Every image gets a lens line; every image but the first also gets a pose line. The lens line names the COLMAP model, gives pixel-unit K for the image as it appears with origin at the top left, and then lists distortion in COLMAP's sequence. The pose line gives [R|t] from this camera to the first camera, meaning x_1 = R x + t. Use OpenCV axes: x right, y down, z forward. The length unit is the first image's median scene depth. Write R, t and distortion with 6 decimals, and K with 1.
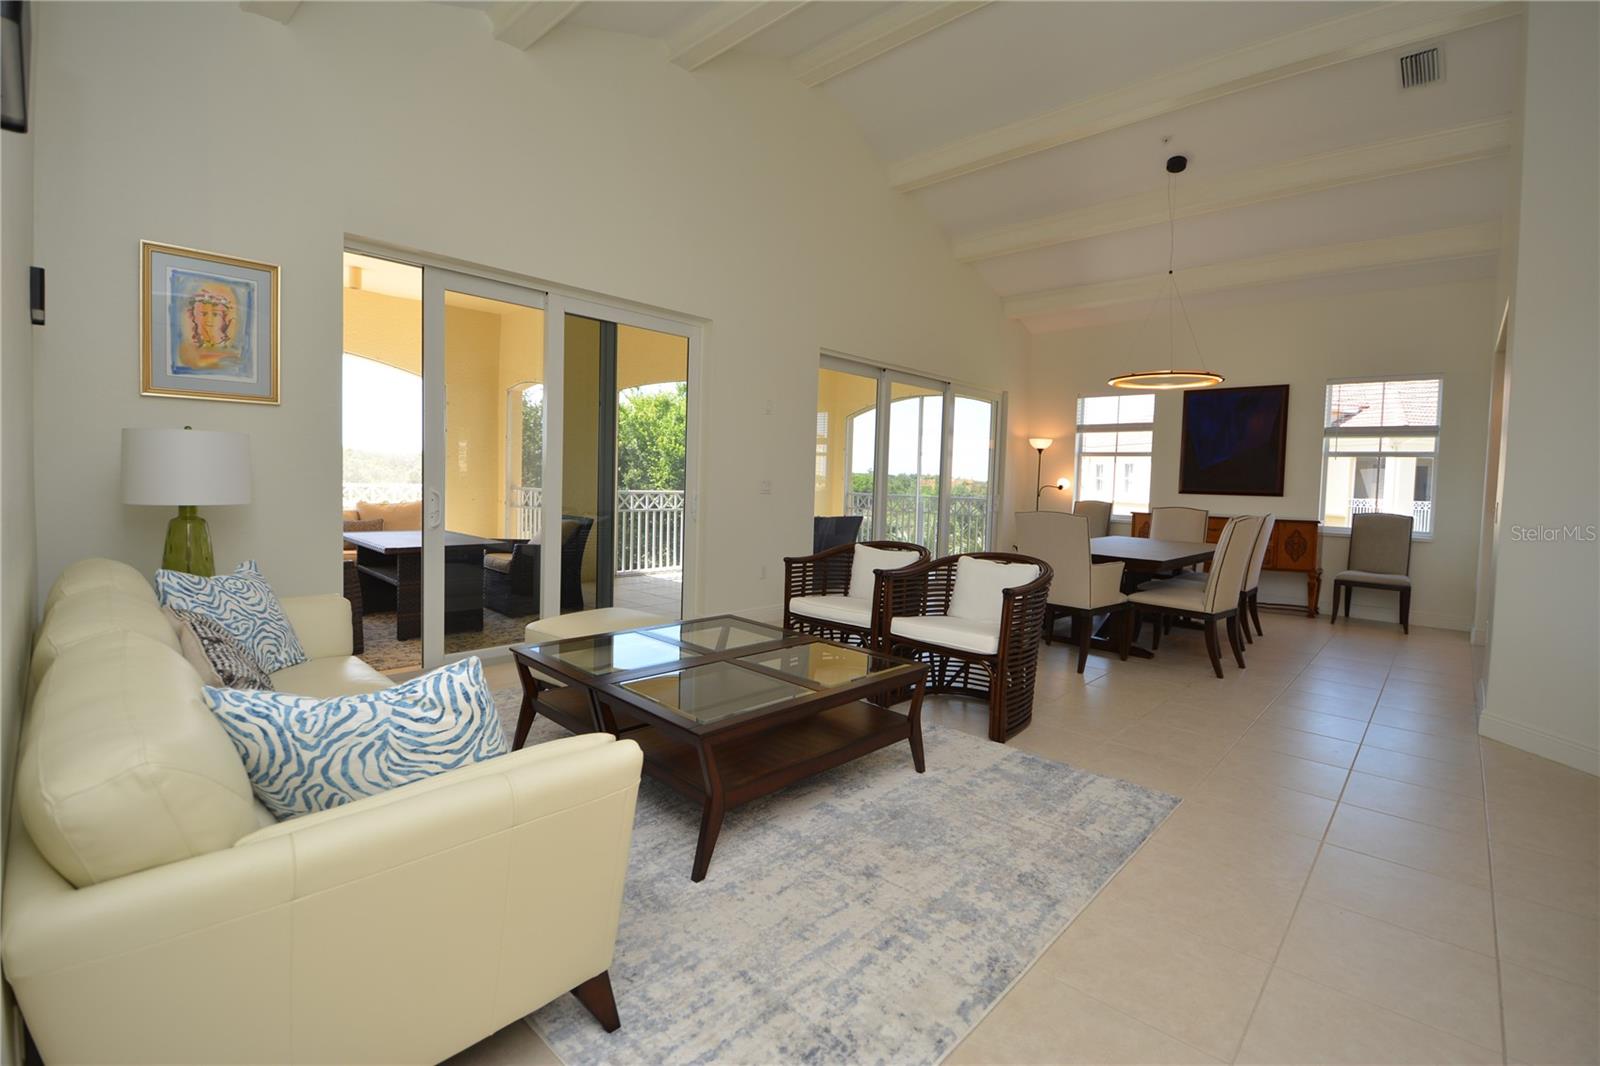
lens RADIAL K [[705.3, 0, 789.3], [0, 705.3, 521.2], [0, 0, 1]] dist [-0.012476, -0.007245]
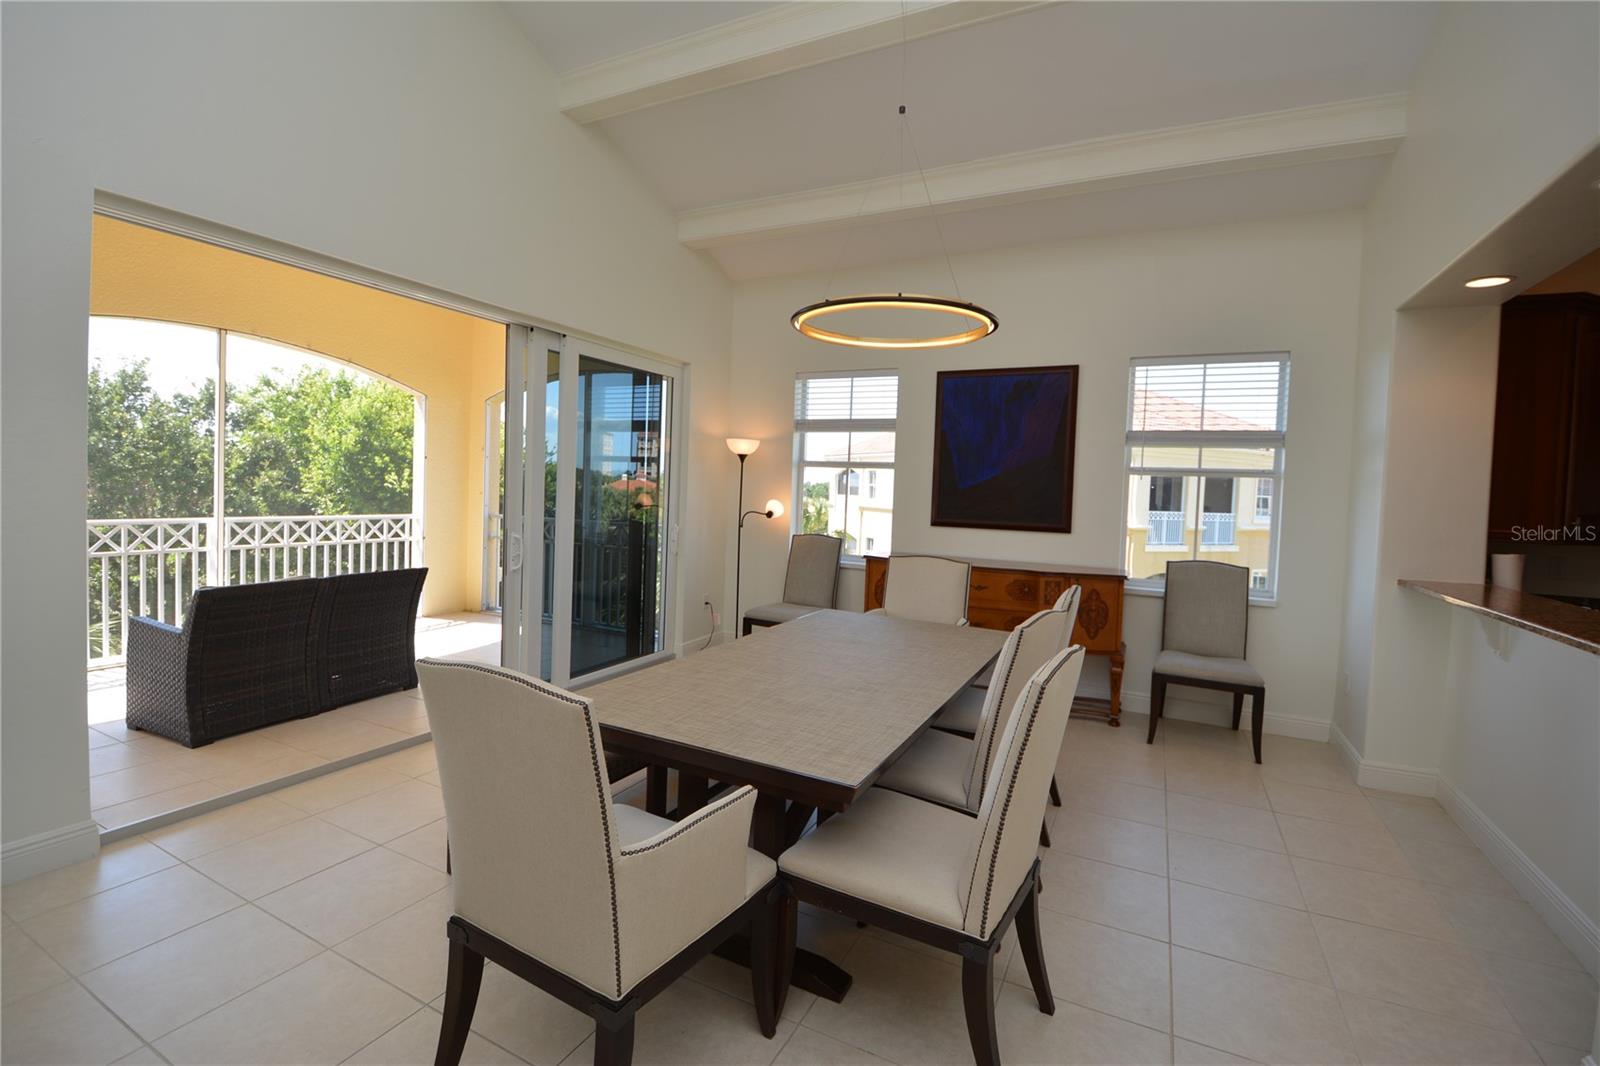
lens RADIAL K [[705.3, 0, 794.4], [0, 705.3, 520.3], [0, 0, 1]] dist [-0.012476, -0.007245]
pose [[0.957578, -0.005629, 0.288121, 0.309945], [0.006793, 0.999972, -0.003042, -0.056429], [-0.288096, 0.004870, 0.957589, 0.517126]]
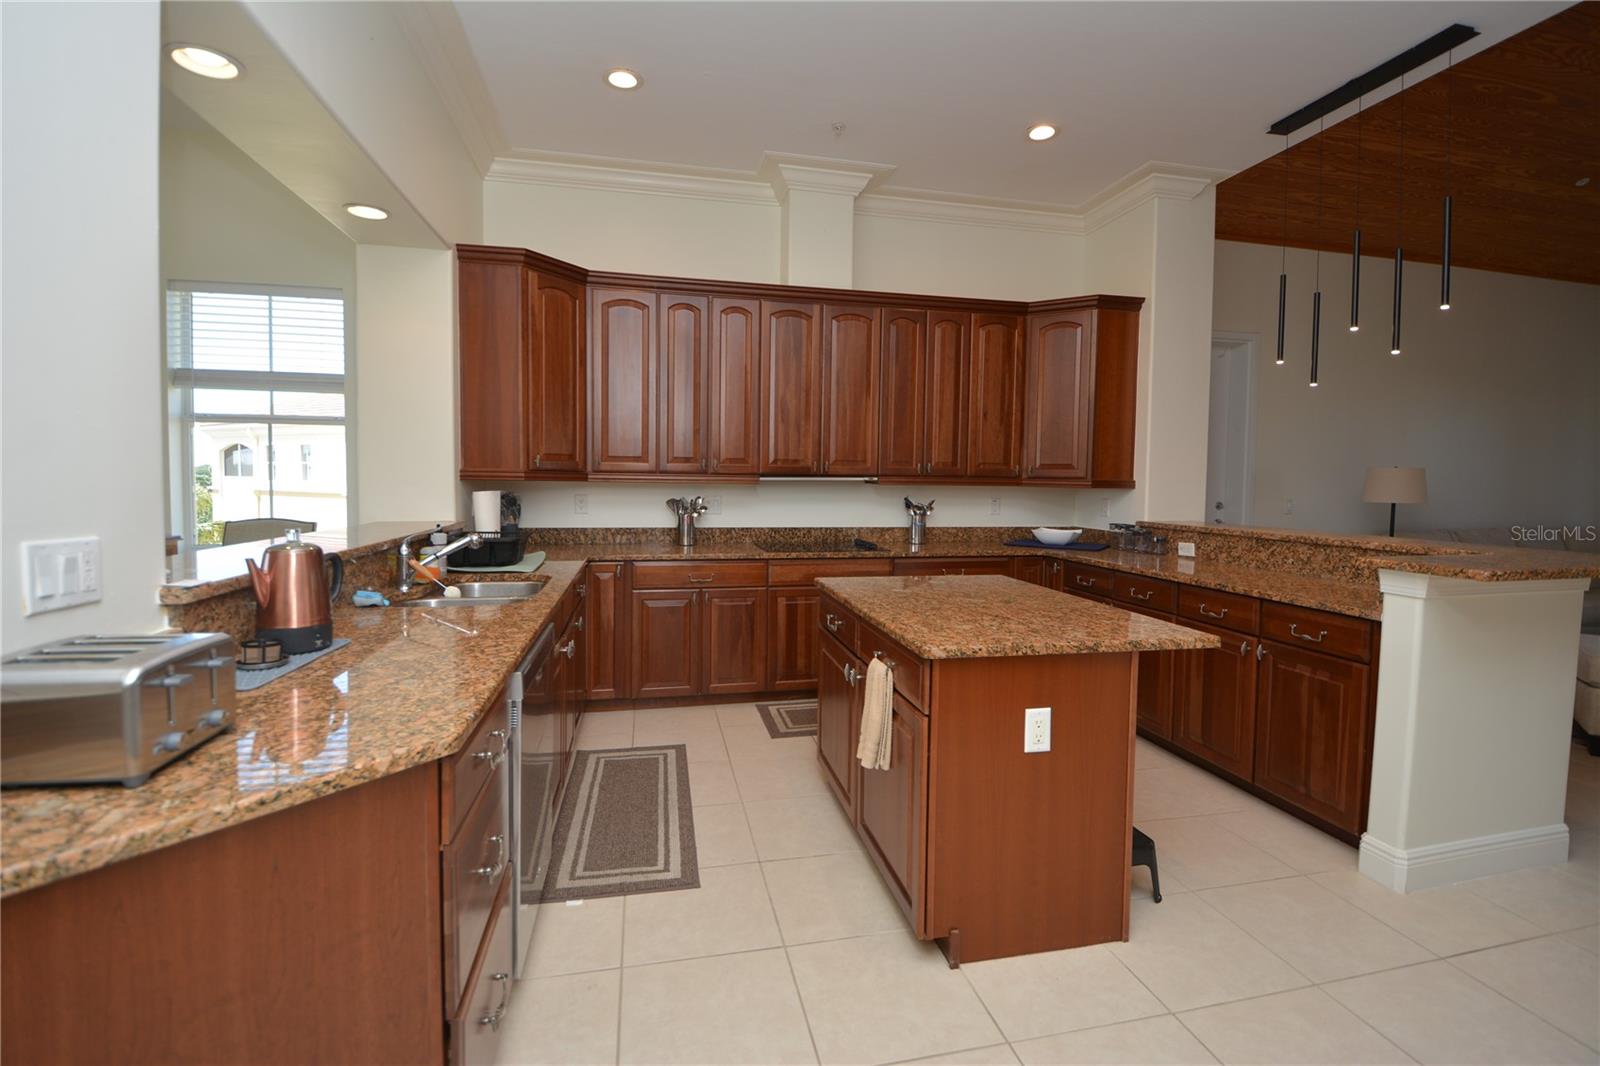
lens RADIAL K [[705.3, 0, 799.9], [0, 705.3, 522.8], [0, 0, 1]] dist [-0.012476, -0.007245]
pose [[0.558287, -0.067770, 0.826875, 0.670499], [0.048603, 0.997618, 0.048949, -0.016466], [-0.828223, 0.012861, 0.560251, 0.324341]]
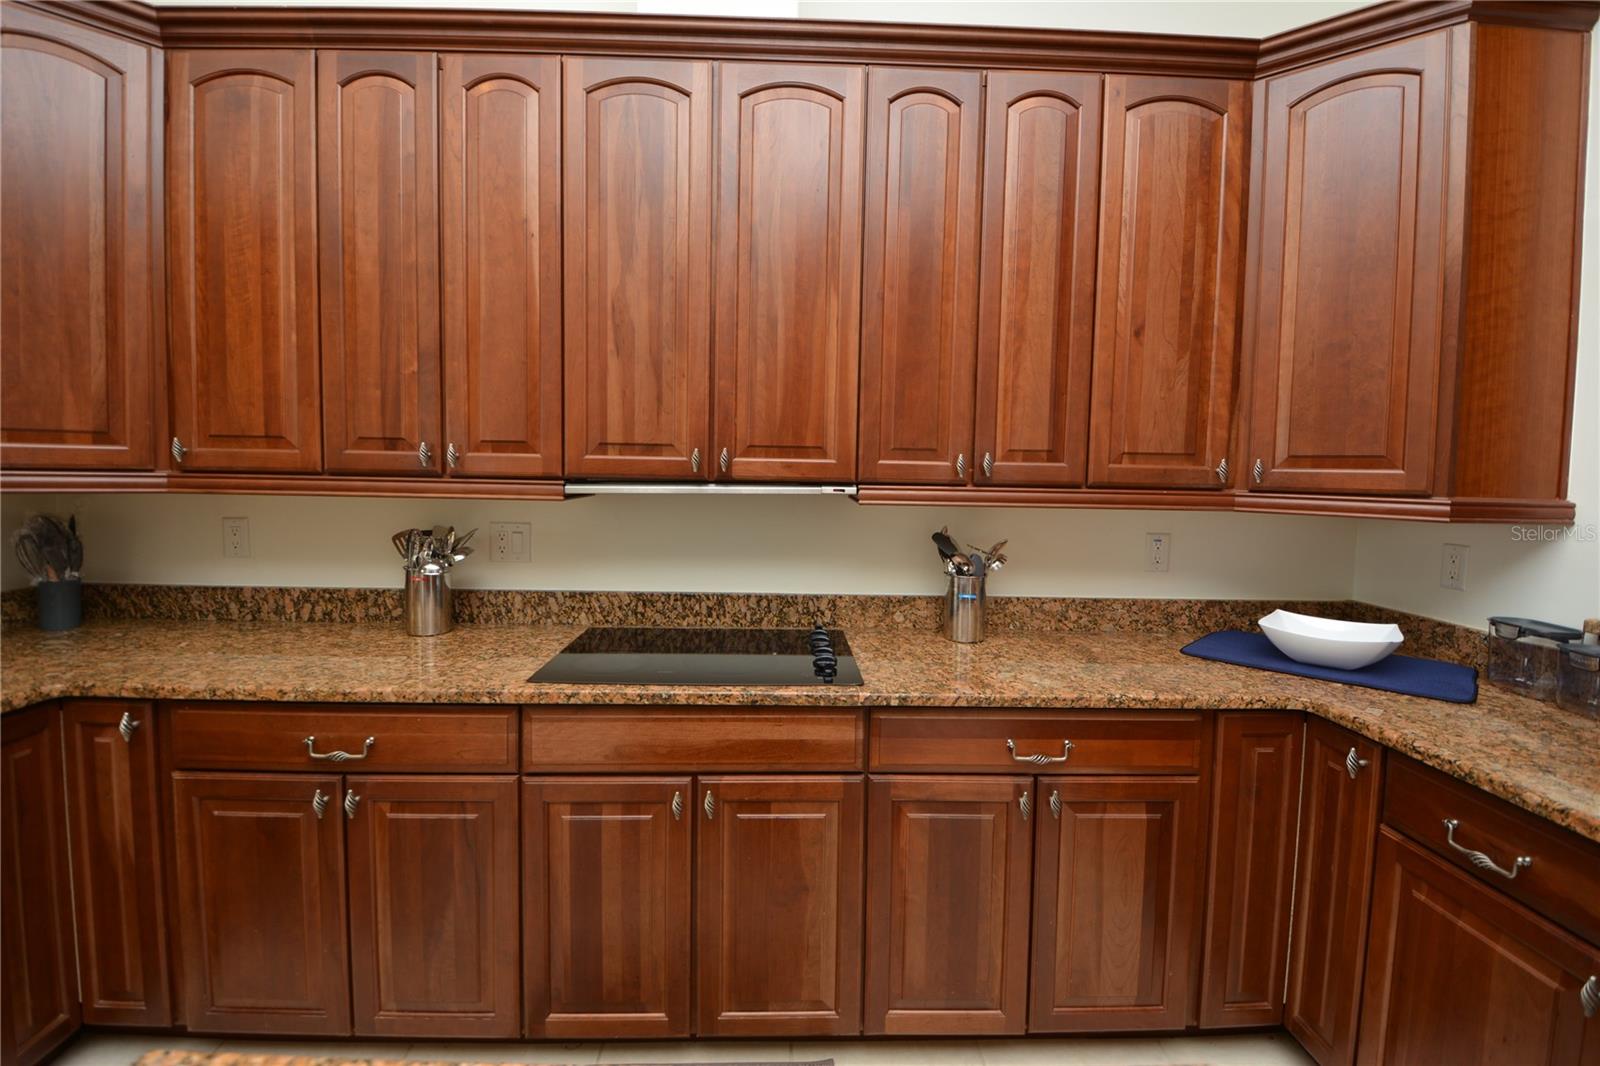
lens RADIAL K [[705.3, 0, 807.1], [0, 705.3, 520.9], [0, 0, 1]] dist [-0.012476, -0.007245]
pose [[0.700083, -0.063449, 0.711237, 1.102550], [0.040043, 0.997965, 0.049614, -0.025172], [-0.712938, -0.006254, 0.701199, 0.473648]]
